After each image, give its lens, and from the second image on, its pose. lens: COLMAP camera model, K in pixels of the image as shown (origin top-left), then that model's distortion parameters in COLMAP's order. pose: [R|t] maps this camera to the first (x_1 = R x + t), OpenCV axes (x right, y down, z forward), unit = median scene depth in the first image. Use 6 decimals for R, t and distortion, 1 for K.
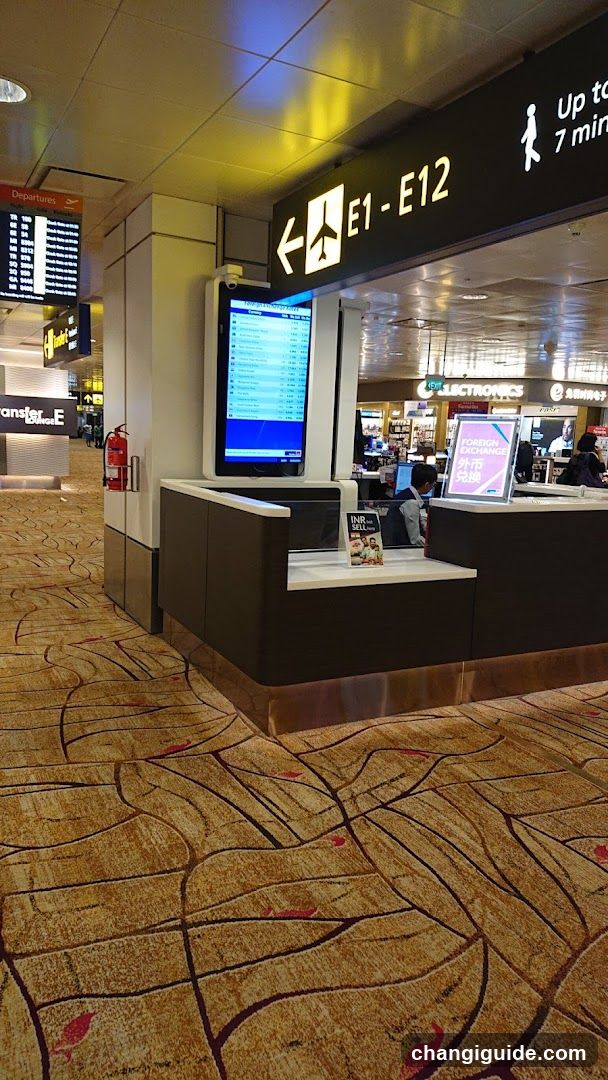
lens RADIAL K [[872.4, 0, 304.0], [0, 872.4, 540.0], [0, 0, 1]] dist [0.003108, 0.000675]
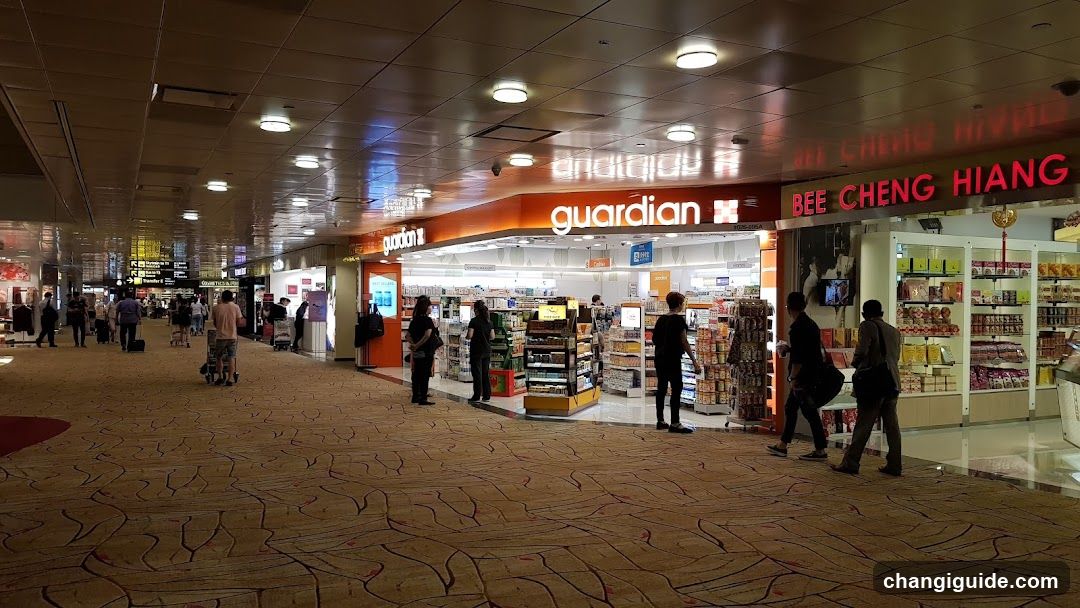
lens RADIAL K [[872.4, 0, 540.0], [0, 872.4, 304.0], [0, 0, 1]] dist [0.003108, 0.000675]
pose [[-0.104877, -0.024530, -0.994183, 1.693523], [-0.133139, 0.991043, -0.010408, -0.156834], [0.985533, 0.131273, -0.107203, 0.809373]]
